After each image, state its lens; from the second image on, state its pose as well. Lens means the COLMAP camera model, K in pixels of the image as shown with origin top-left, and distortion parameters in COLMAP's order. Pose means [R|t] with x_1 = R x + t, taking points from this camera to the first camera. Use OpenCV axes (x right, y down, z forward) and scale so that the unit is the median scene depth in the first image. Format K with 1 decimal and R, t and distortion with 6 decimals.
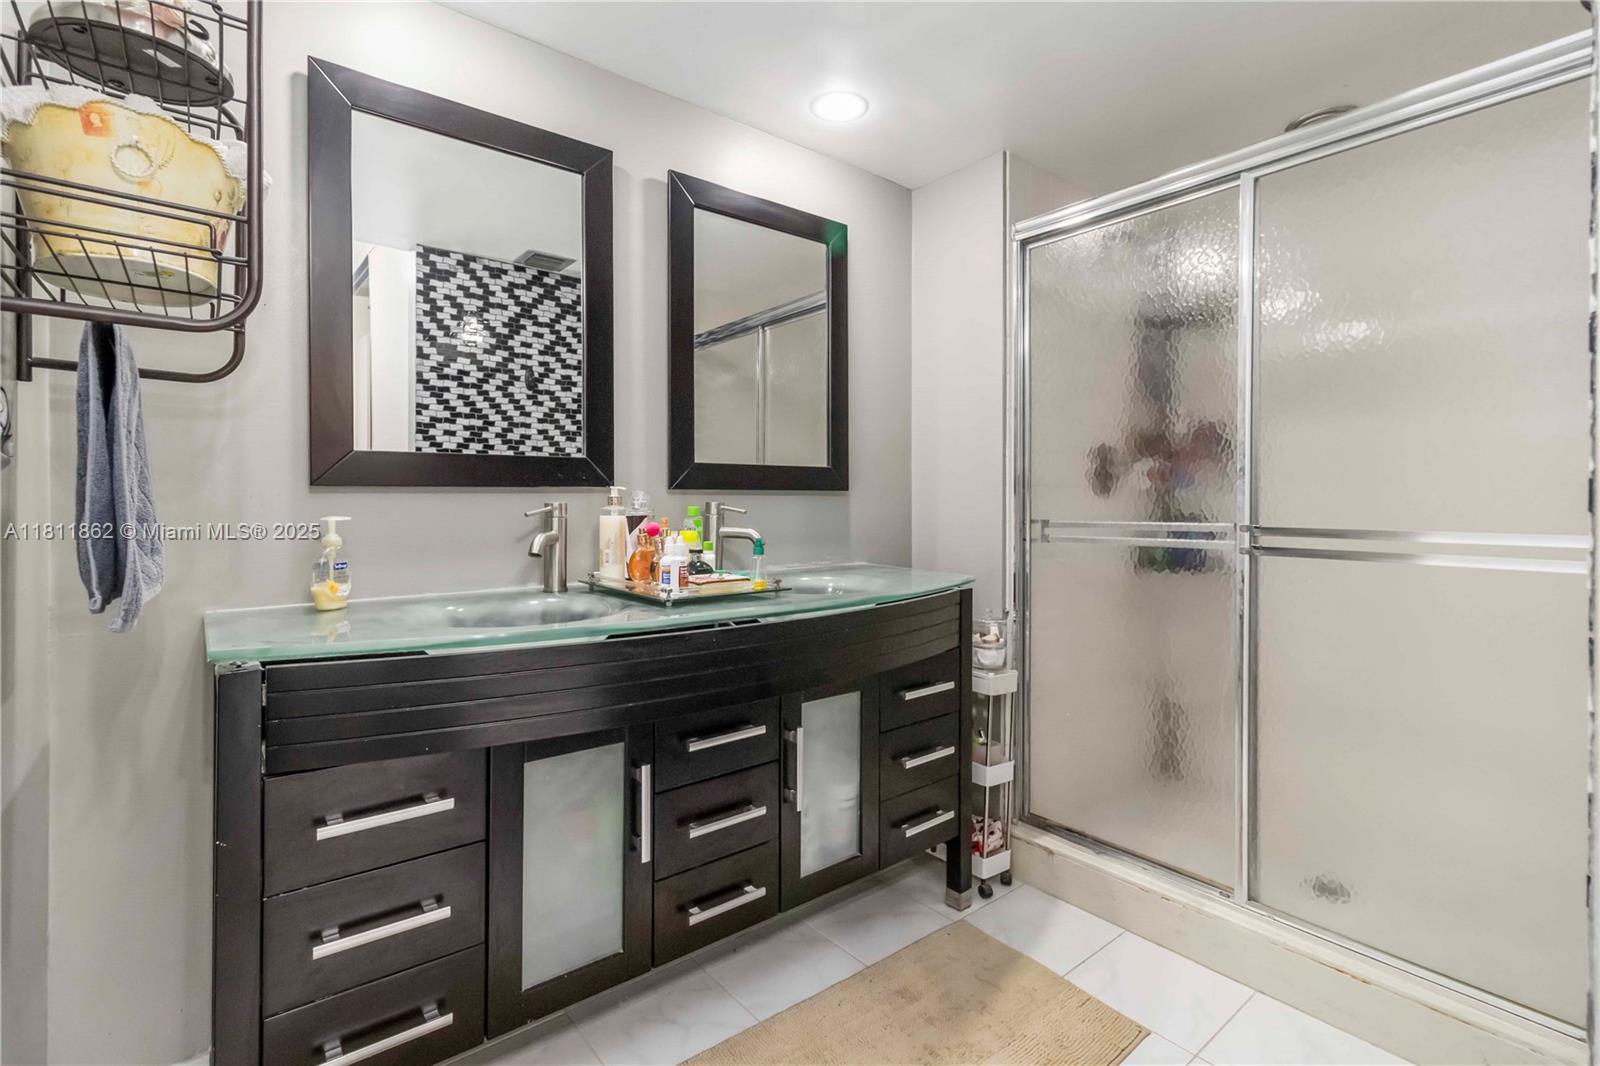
lens RADIAL K [[746.6, 0, 809.5], [0, 746.6, 499.3], [0, 0, 1]] dist [-0.000358, 0.000088]
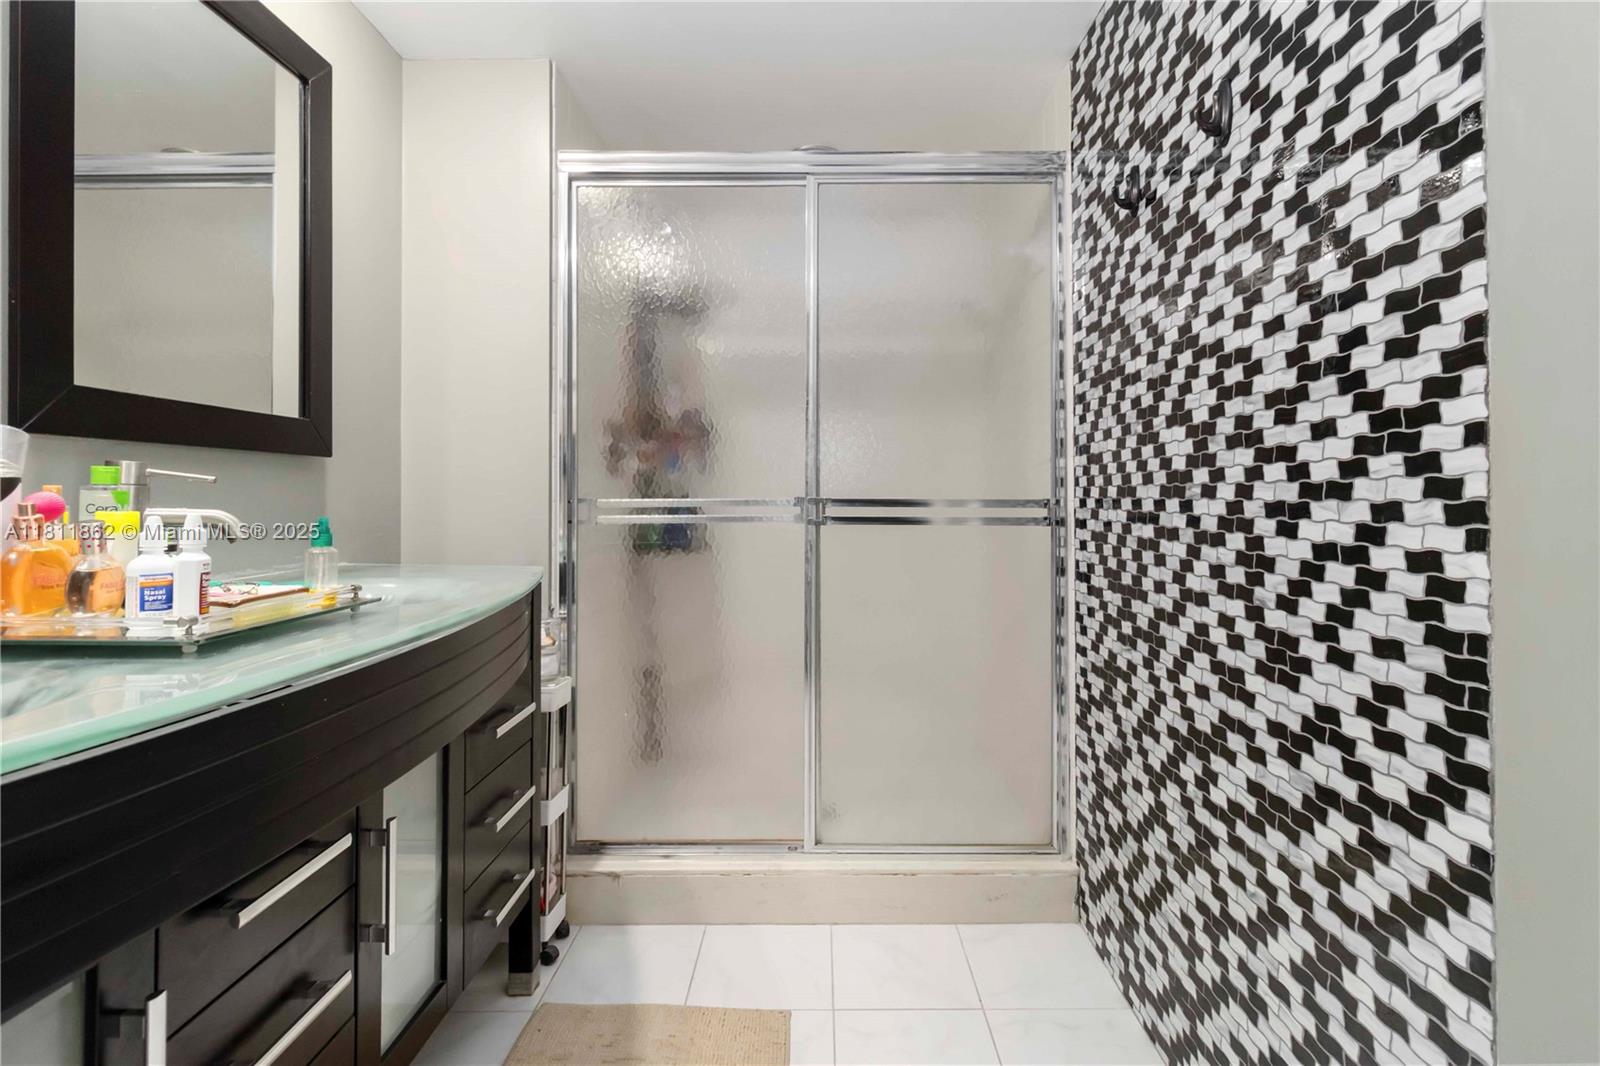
lens RADIAL K [[746.6, 0, 807.7], [0, 746.6, 489.1], [0, 0, 1]] dist [-0.019028, -0.000288]
pose [[0.625354, 0.011383, 0.780258, -0.214785], [-0.001539, 0.999910, -0.013354, 0.028658], [-0.780339, 0.007150, 0.625315, 0.268023]]
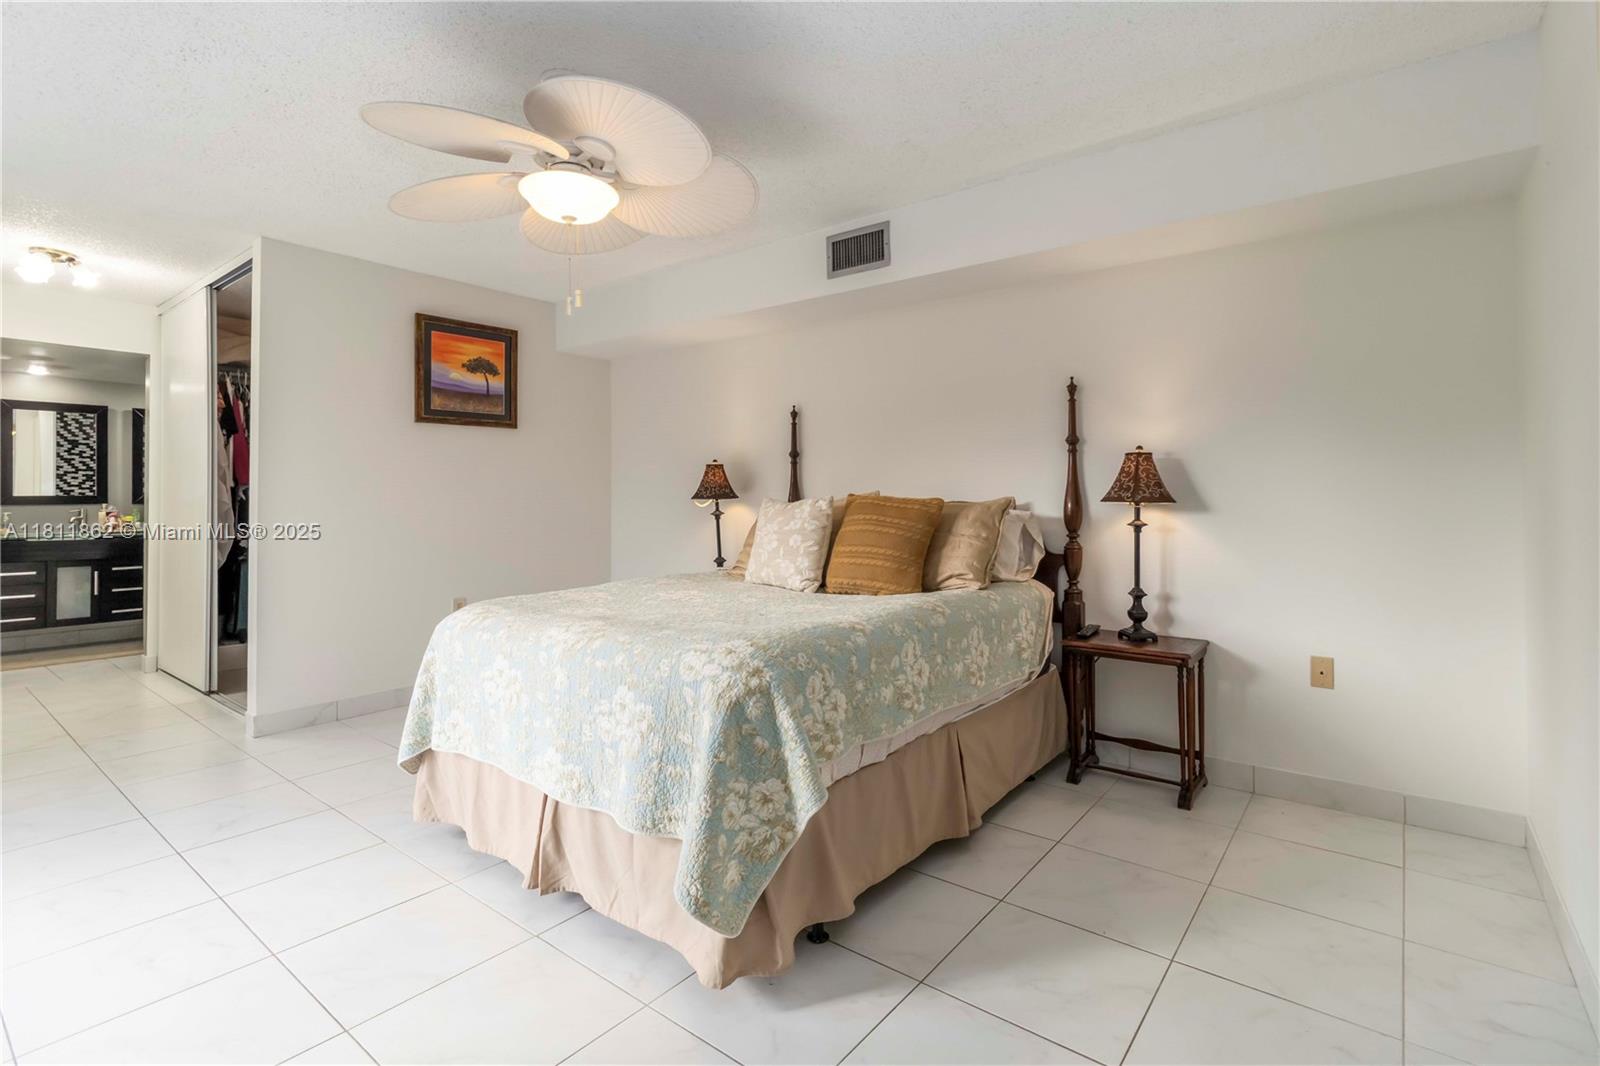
lens RADIAL K [[746.6, 0, 809.5], [0, 746.6, 499.3], [0, 0, 1]] dist [-0.000358, 0.000088]
pose [[0.973842, 0.001034, 0.227224, 1.904425], [-0.000131, 0.999992, -0.003989, -0.021616], [-0.227226, 0.003855, 0.973834, -2.785903]]
